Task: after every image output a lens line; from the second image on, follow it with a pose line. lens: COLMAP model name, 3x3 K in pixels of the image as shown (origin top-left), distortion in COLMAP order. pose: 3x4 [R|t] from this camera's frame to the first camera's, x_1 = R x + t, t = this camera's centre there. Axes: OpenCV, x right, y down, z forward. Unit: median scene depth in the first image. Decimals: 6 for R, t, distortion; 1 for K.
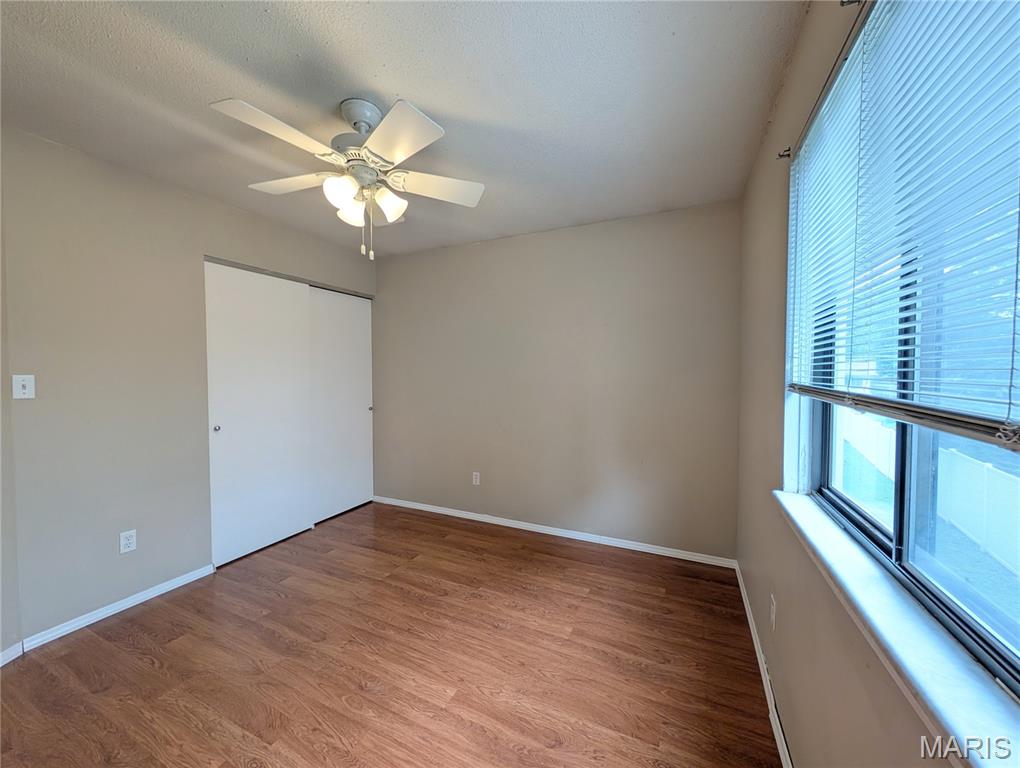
lens RADIAL K [[369.3, 0, 518.9], [0, 369.3, 383.3], [0, 0, 1]] dist [0.001788, 0.000234]
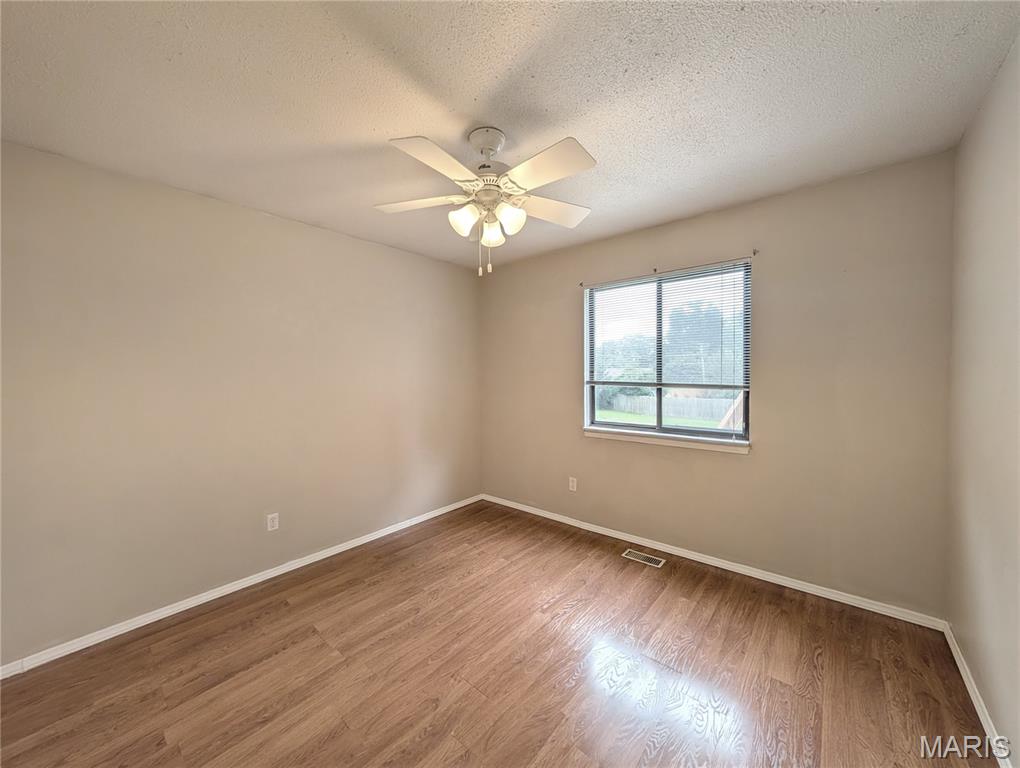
lens RADIAL K [[369.3, 0, 518.9], [0, 369.3, 383.3], [0, 0, 1]] dist [0.001788, 0.000234]
pose [[0.278067, -0.027774, 0.960160, -0.974340], [0.038704, 0.999094, 0.017691, -0.012946], [-0.959782, 0.032243, 0.278890, 0.449862]]
